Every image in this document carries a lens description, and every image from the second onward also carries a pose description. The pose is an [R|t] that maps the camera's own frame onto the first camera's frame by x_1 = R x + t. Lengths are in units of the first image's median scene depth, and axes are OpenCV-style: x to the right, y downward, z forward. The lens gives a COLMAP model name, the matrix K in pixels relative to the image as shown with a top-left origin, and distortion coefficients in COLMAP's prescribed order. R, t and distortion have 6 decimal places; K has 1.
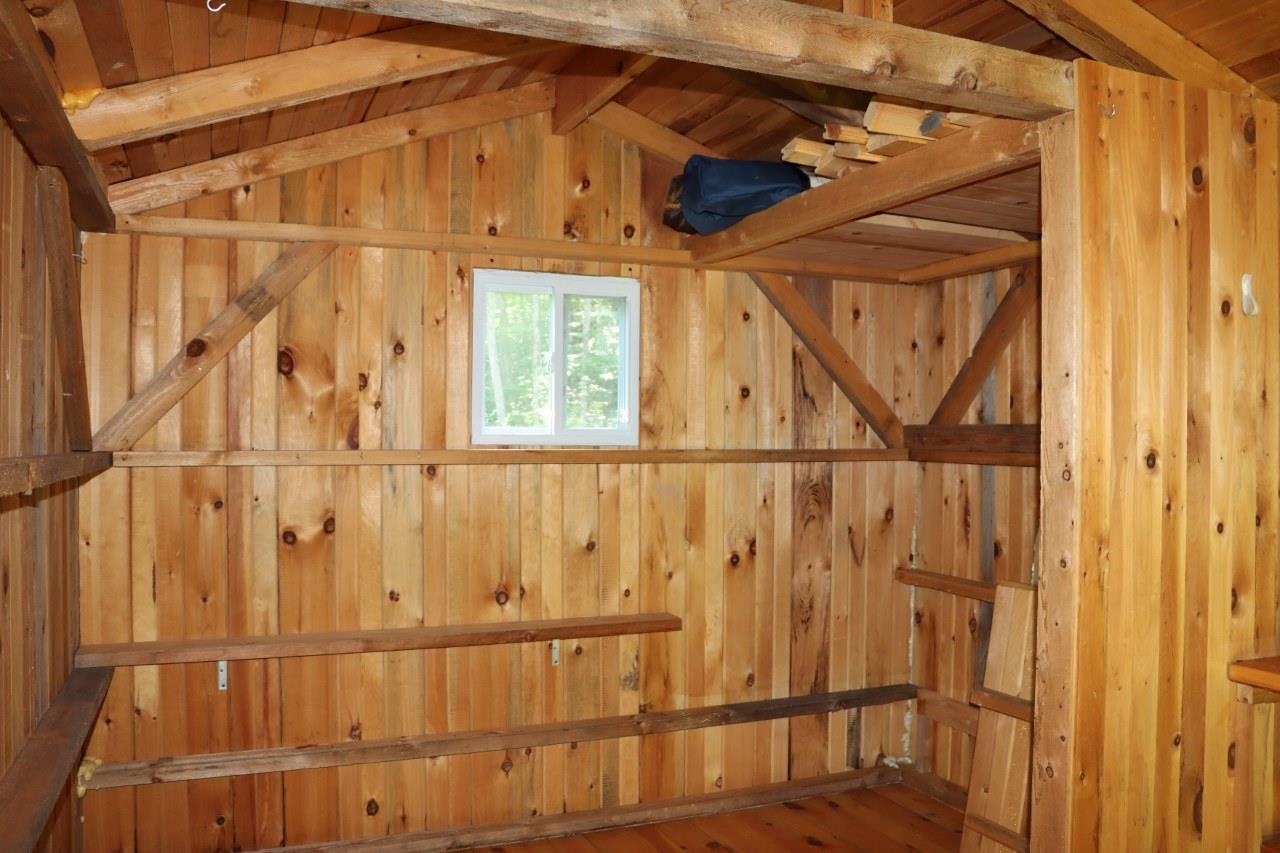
lens RADIAL K [[1067.3, 0, 642.6], [0, 1067.3, 430.4], [0, 0, 1]] dist [-0.179601, 0.143602]
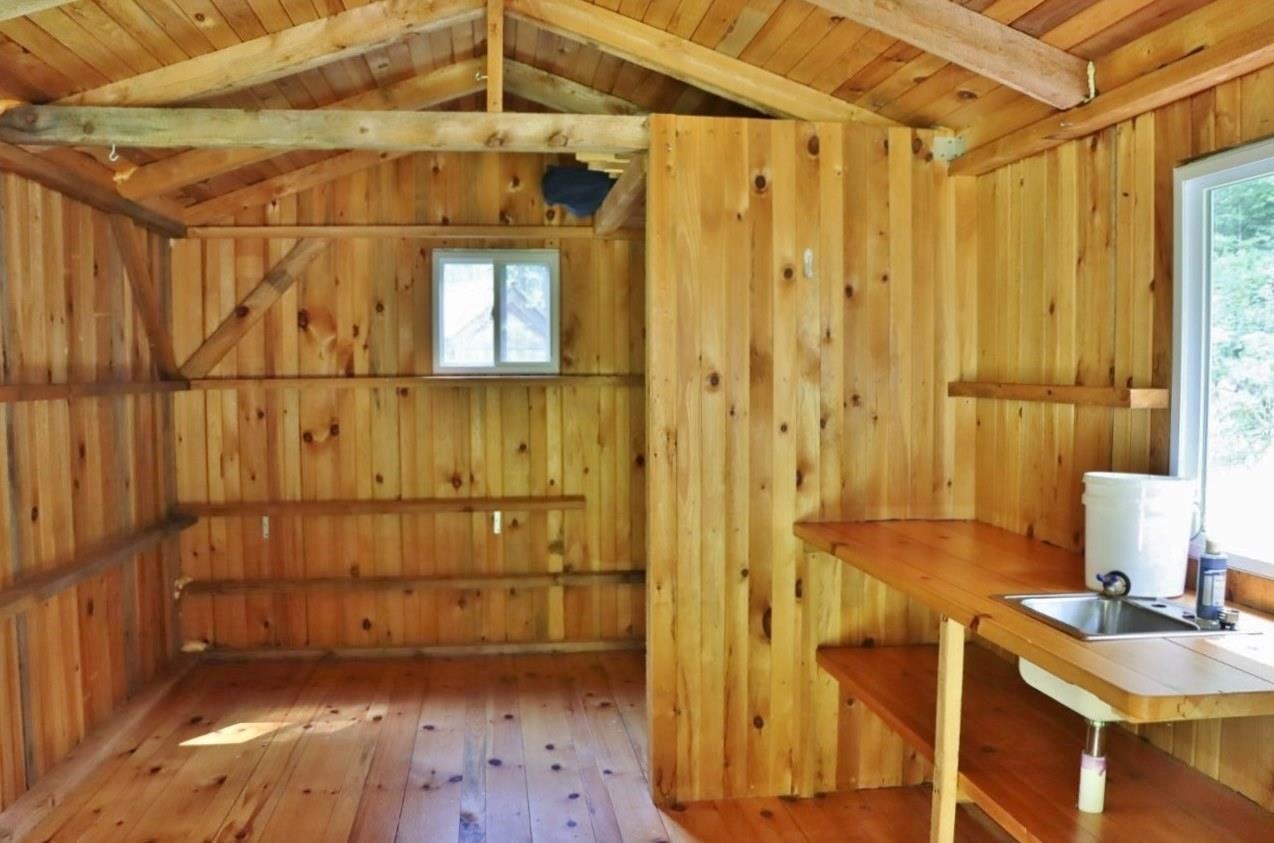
lens RADIAL K [[1065.1, 0, 637.0], [0, 1065.1, 421.5], [0, 0, 1]] dist [-0.137117, 0.004771]
pose [[0.967662, 0.006317, -0.252172, 0.501442], [0.007502, 0.998524, 0.053800, 0.003268], [0.252139, -0.053952, 0.966186, -0.331246]]
